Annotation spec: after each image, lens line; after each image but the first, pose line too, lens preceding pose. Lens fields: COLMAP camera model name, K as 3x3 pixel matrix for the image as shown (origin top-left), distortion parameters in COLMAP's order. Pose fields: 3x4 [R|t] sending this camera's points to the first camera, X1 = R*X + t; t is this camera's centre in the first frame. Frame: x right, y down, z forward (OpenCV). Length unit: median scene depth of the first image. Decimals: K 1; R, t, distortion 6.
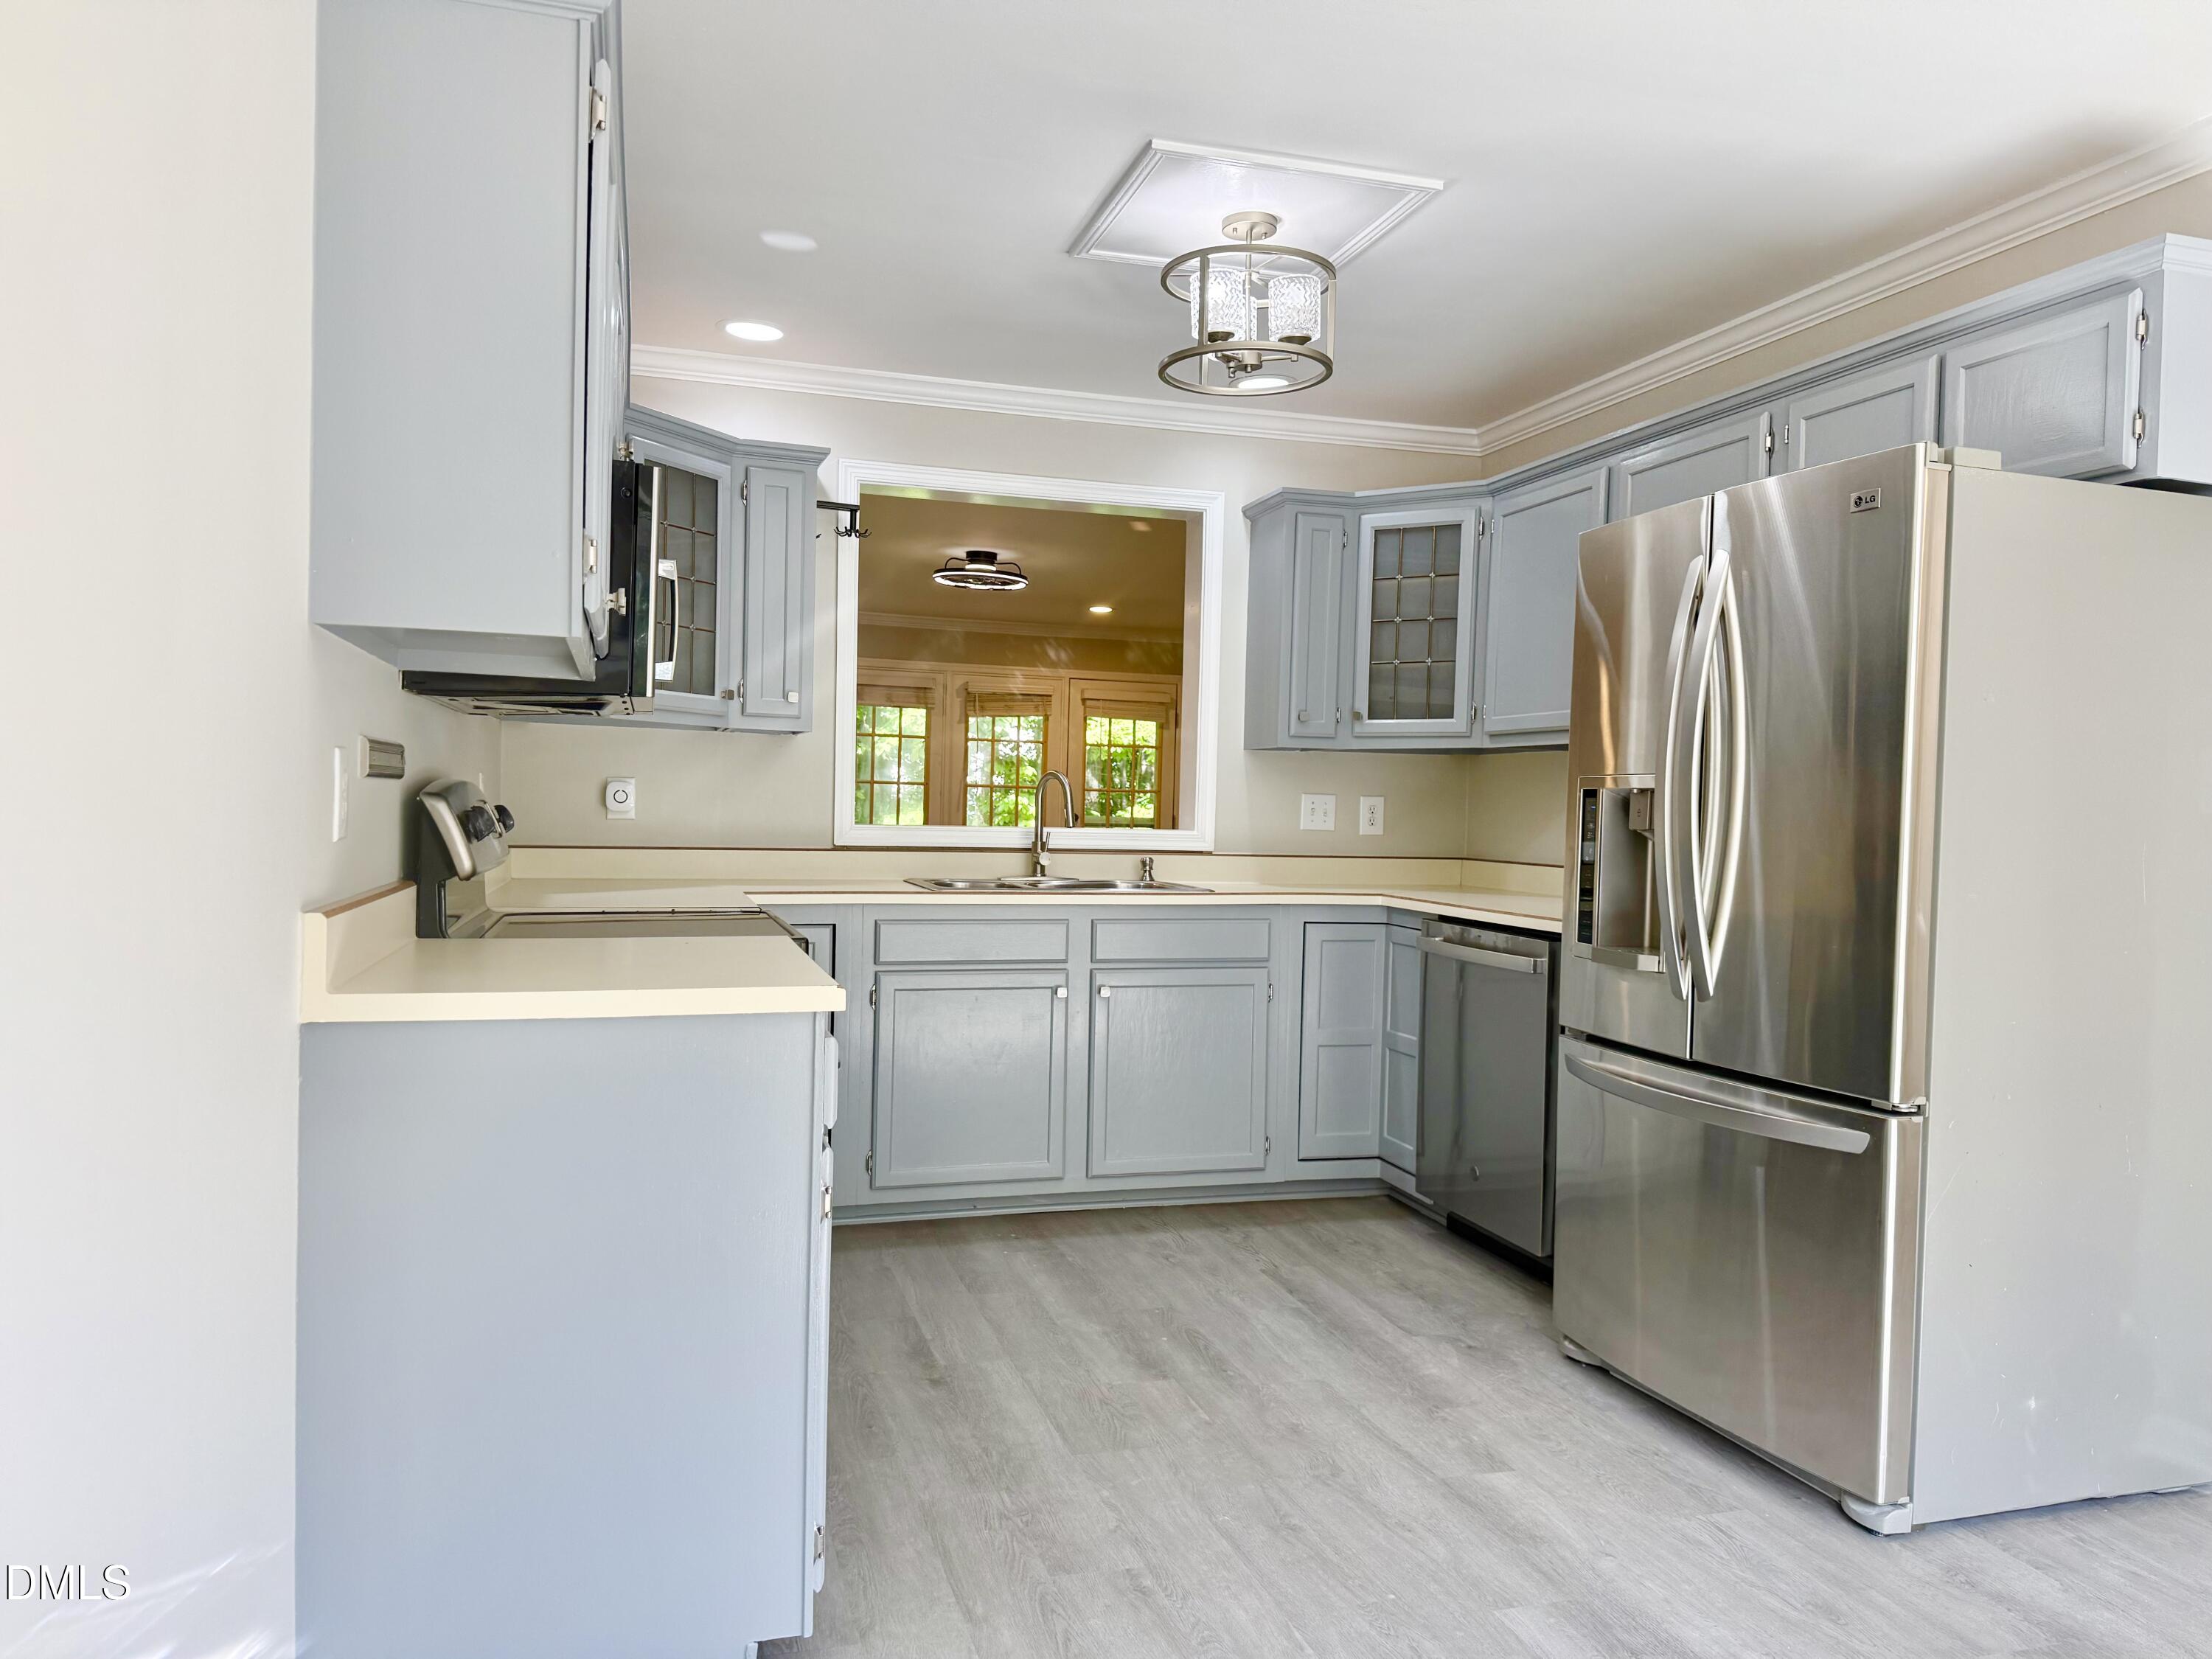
lens RADIAL K [[1553.9, 0, 1106.7], [0, 1553.9, 833.5], [0, 0, 1]] dist [-0.009028, -0.020217]
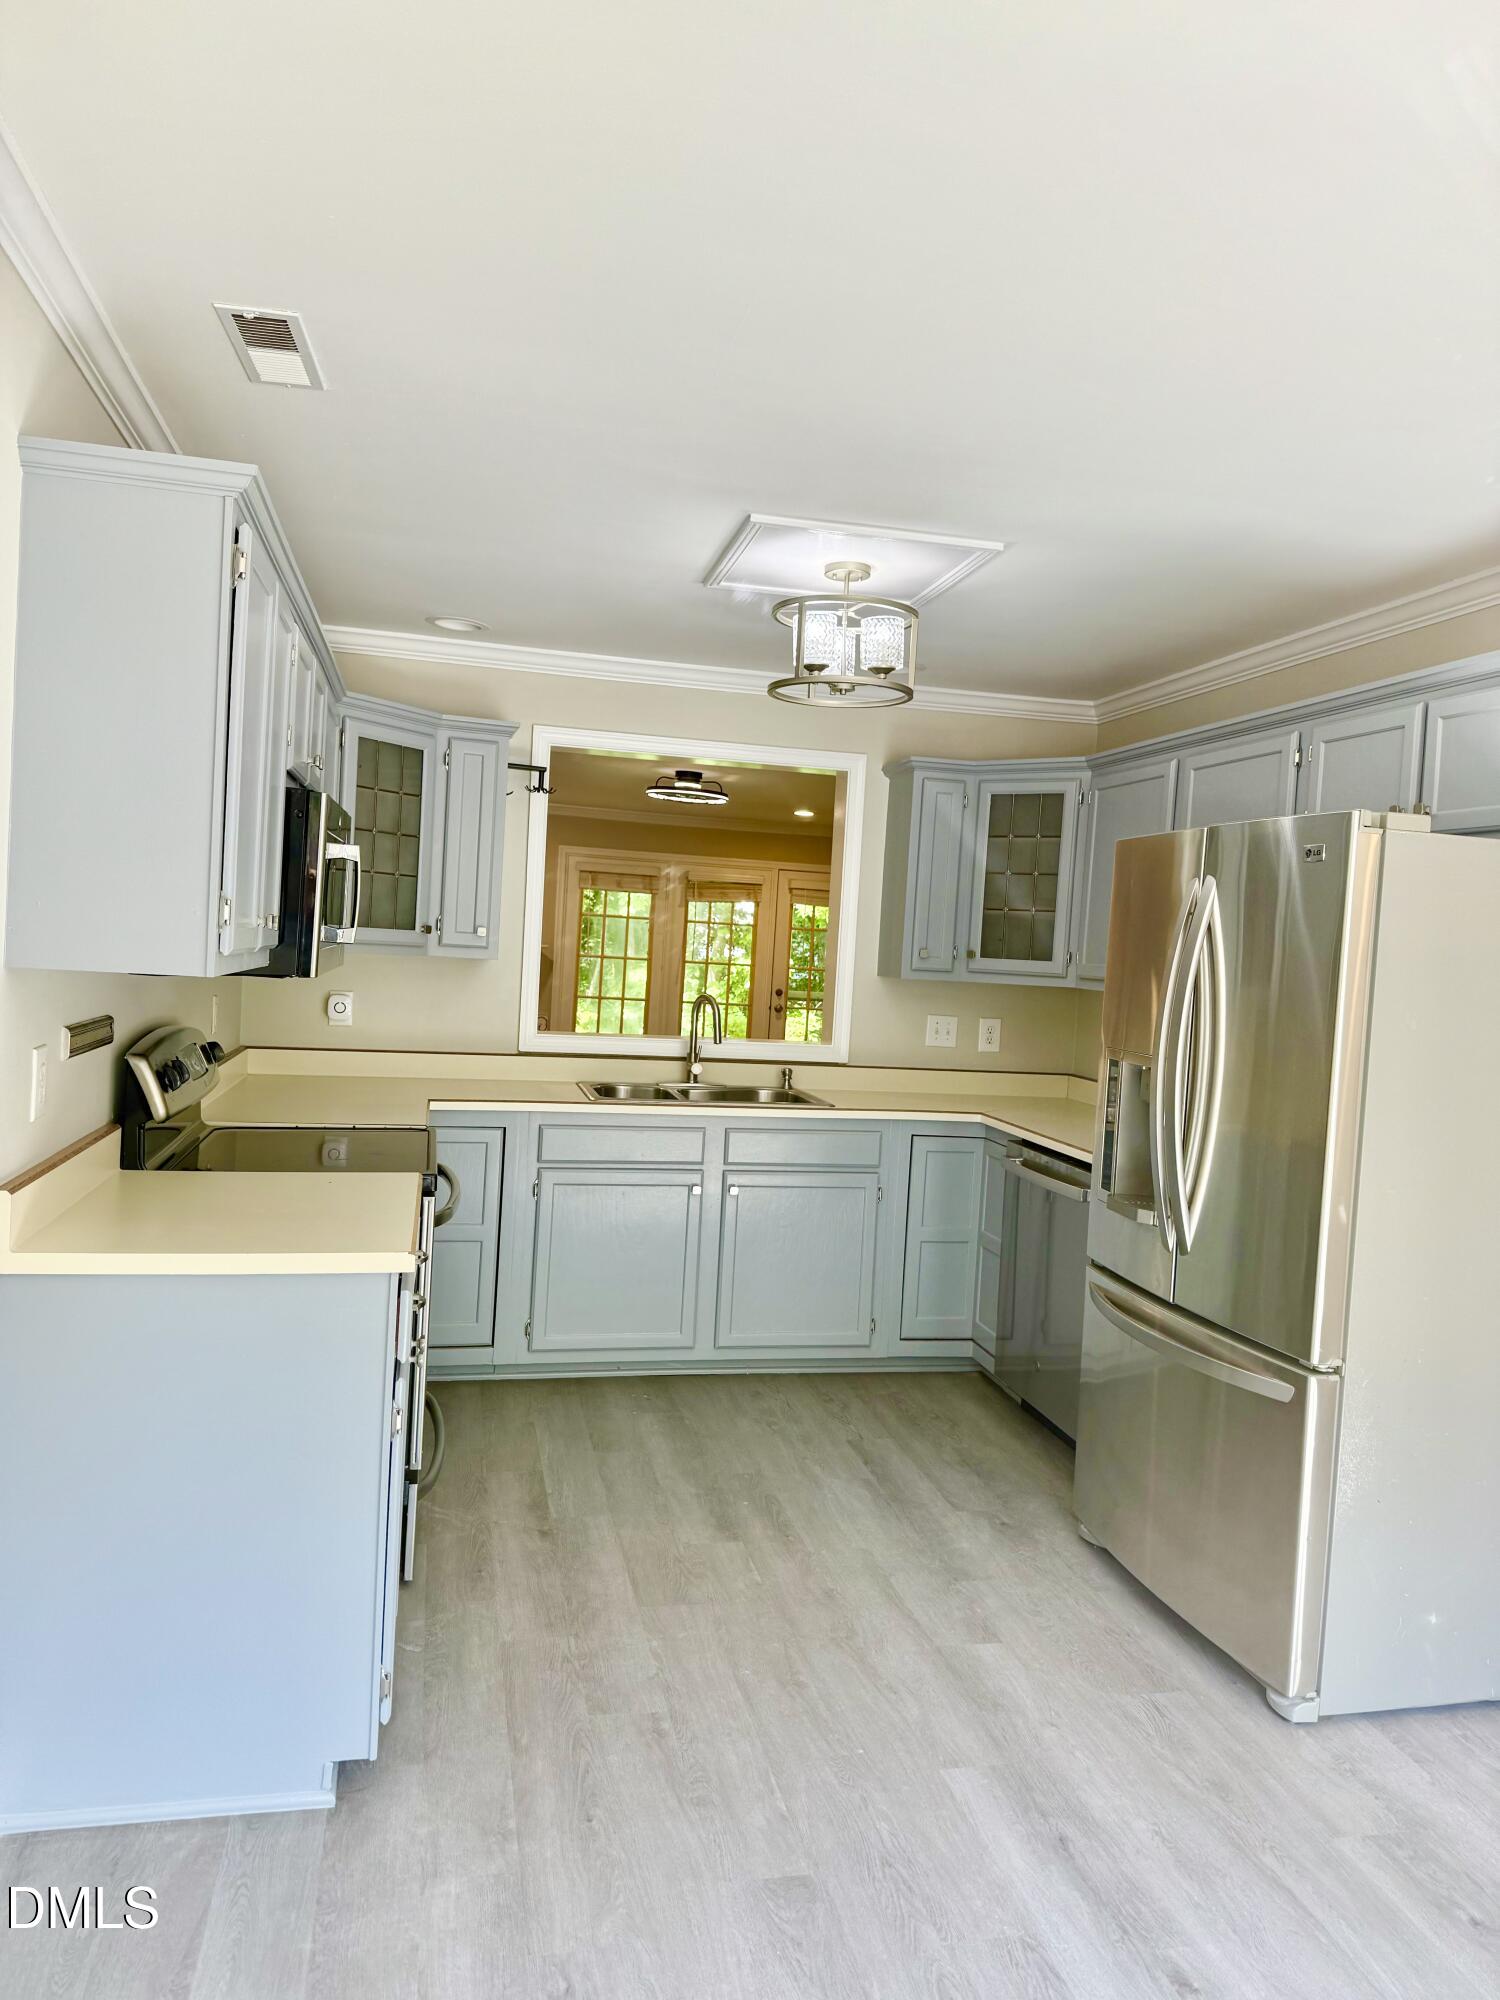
lens RADIAL K [[1404.9, 0, 771.8], [0, 1404.9, 979.7], [0, 0, 1]] dist [-0.009028, -0.020217]
pose [[0.997673, 0.033787, -0.059228, 0.112246], [-0.033451, 0.999418, 0.006646, -0.087566], [0.059418, -0.004649, 0.998222, -0.076976]]
